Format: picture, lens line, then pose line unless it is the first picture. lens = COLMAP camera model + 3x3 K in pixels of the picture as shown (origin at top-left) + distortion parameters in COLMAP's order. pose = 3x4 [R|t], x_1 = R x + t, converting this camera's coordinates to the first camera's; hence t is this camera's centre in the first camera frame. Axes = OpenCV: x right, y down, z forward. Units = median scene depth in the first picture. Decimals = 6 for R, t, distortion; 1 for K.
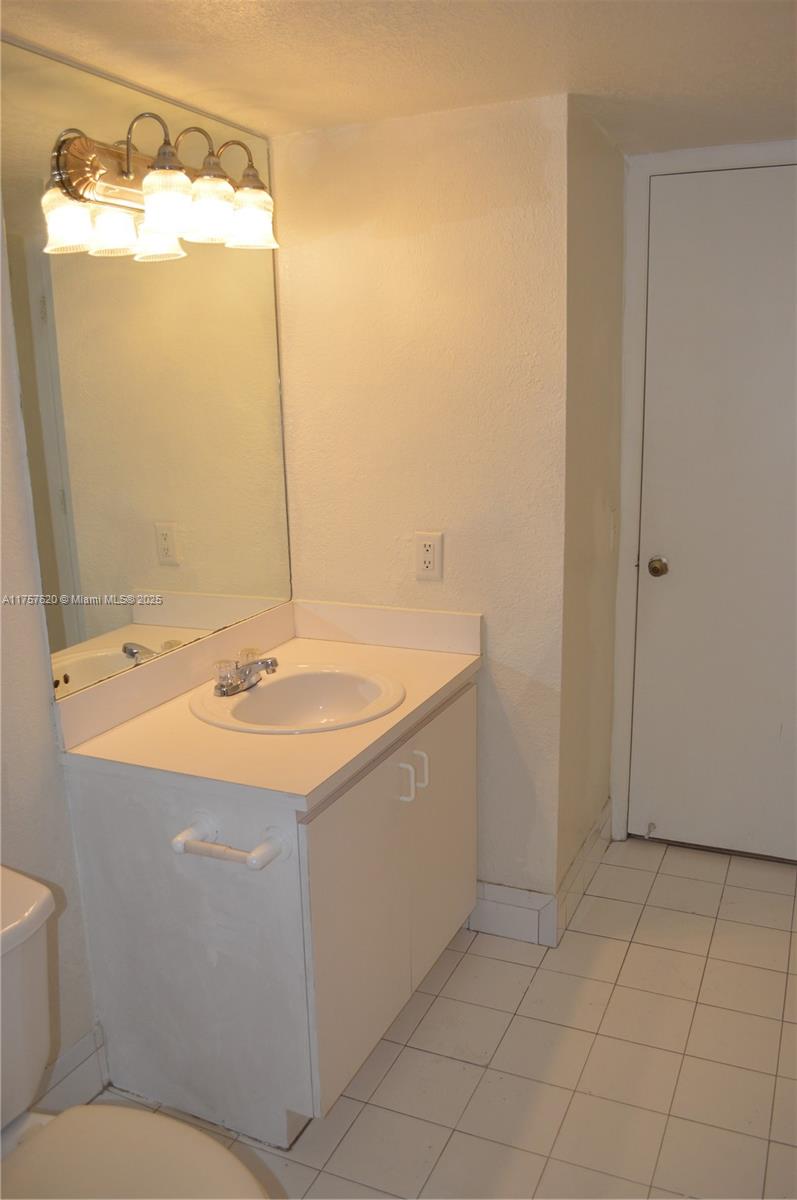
lens RADIAL K [[959.8, 0, 403.6], [0, 959.8, 601.3], [0, 0, 1]] dist [-0.081924, 0.012065]
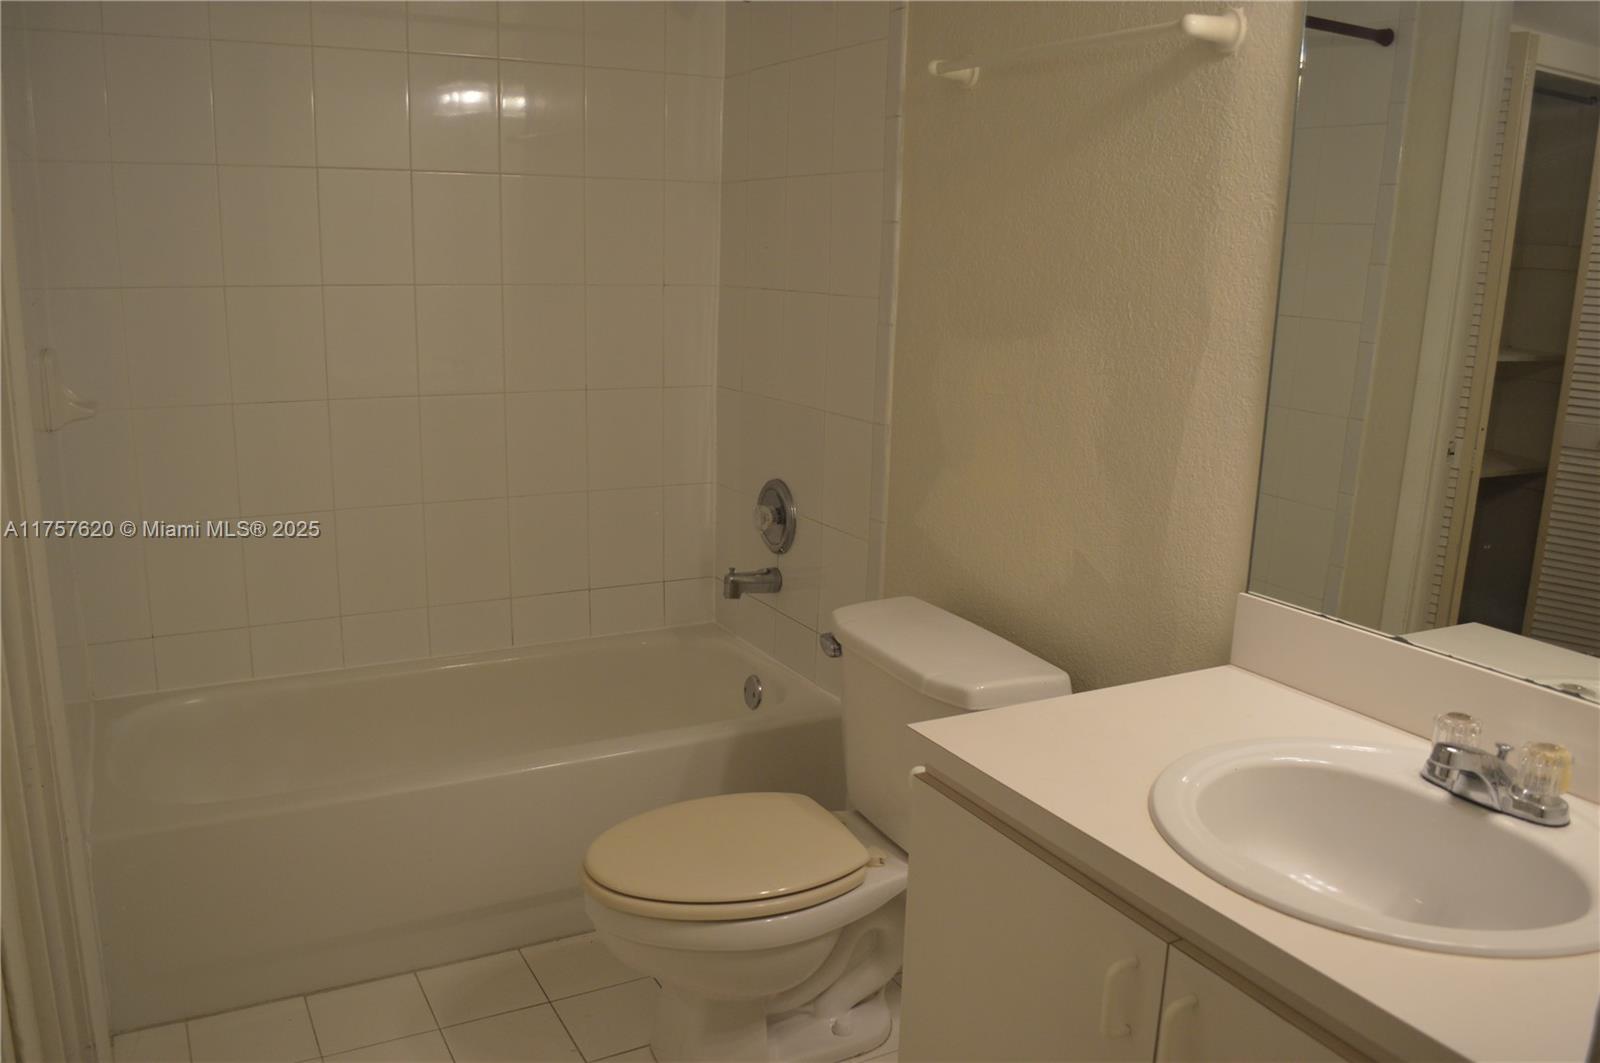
lens RADIAL K [[1279.8, 0, 805.7], [0, 1279.8, 534.9], [0, 0, 1]] dist [-0.081924, 0.012065]
pose [[-0.606687, 0.173556, -0.775764, 0.498073], [-0.197713, 0.912267, 0.358717, -0.186632], [0.769961, 0.371007, -0.519147, 1.085495]]
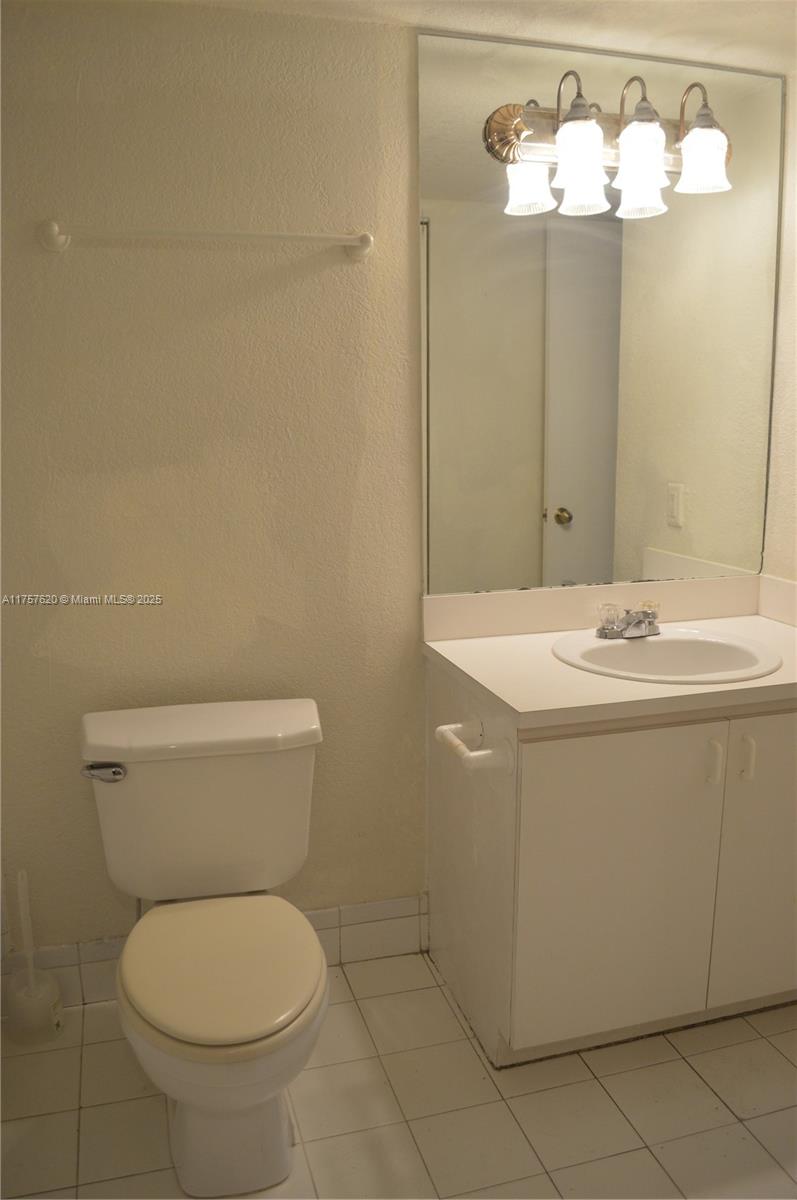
lens RADIAL K [[959.8, 0, 402.2], [0, 959.8, 603.5], [0, 0, 1]] dist [-0.081924, 0.012065]
pose [[0.647843, 0.167253, -0.743186, 0.436527], [-0.179043, 0.981701, 0.064857, 0.036906], [0.740434, 0.091046, 0.665934, 0.174315]]
